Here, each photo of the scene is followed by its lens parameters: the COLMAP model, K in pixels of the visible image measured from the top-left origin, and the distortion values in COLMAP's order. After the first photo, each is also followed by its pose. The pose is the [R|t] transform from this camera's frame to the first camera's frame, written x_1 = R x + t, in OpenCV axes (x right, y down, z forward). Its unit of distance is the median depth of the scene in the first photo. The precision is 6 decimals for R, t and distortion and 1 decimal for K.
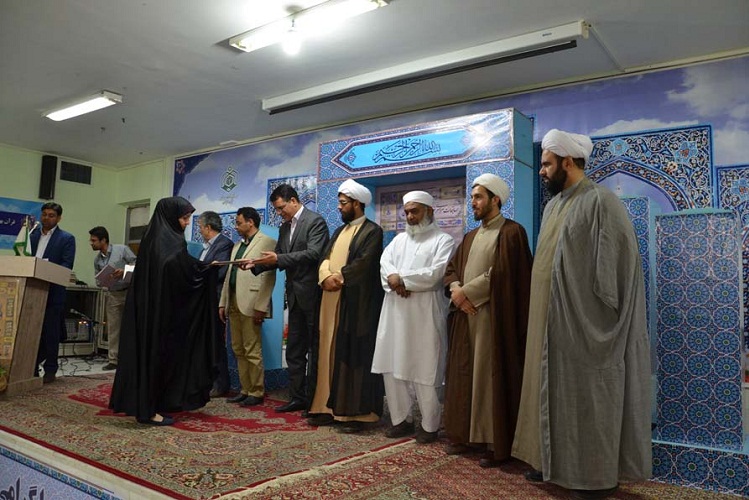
lens RADIAL K [[591.9, 0, 374.5], [0, 591.9, 250.0], [0, 0, 1]] dist [-0.170182, 0.121623]
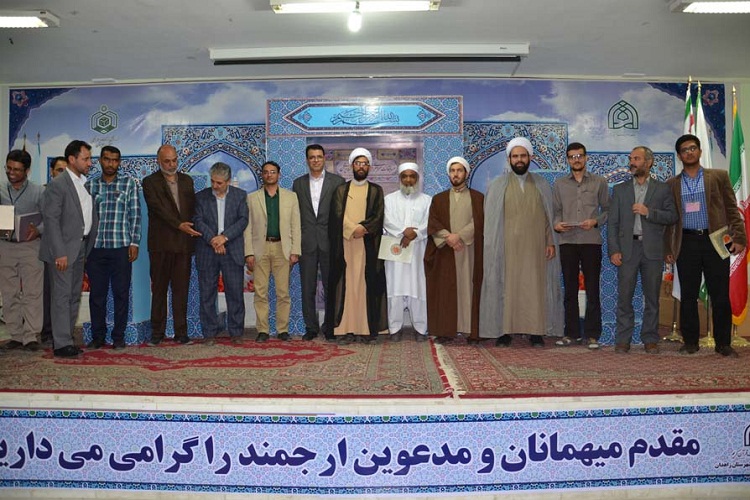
lens RADIAL K [[590.1, 0, 375.0], [0, 590.1, 250.0], [0, 0, 1]] dist [-0.172844, 0.125044]
pose [[0.825967, -0.030556, 0.562889, -0.643072], [-0.023090, 0.995858, 0.087941, -0.007554], [-0.563245, -0.085633, 0.821841, -0.001005]]
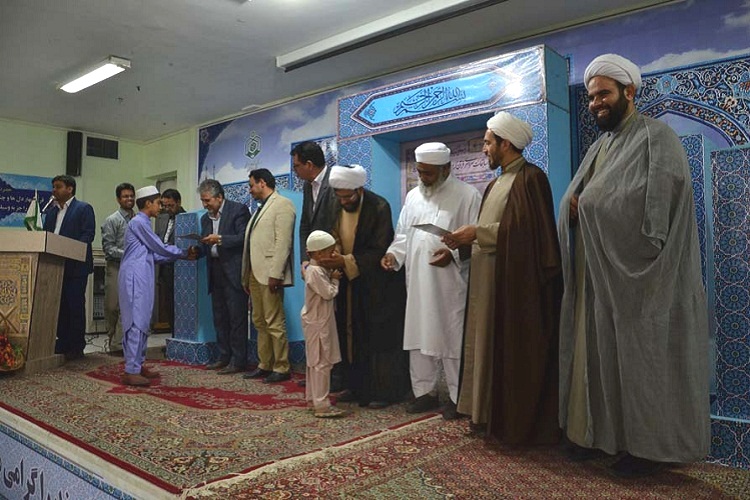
lens RADIAL K [[590.1, 0, 375.0], [0, 590.1, 250.0], [0, 0, 1]] dist [-0.172844, 0.125044]
pose [[0.996048, -0.031140, -0.083177, 0.041379], [0.035220, 0.998225, 0.048036, 0.018308], [0.081534, -0.050775, 0.995376, 0.084920]]
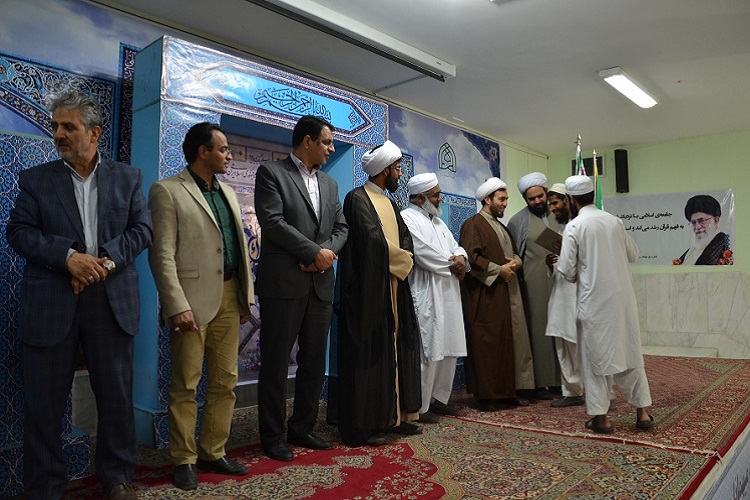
lens RADIAL K [[590.1, 0, 375.0], [0, 590.1, 250.0], [0, 0, 1]] dist [-0.172844, 0.125044]
pose [[0.113171, 0.033727, 0.993003, -0.797048], [-0.078546, 0.996600, -0.024897, 0.052055], [-0.990466, -0.075179, 0.115436, 0.832550]]
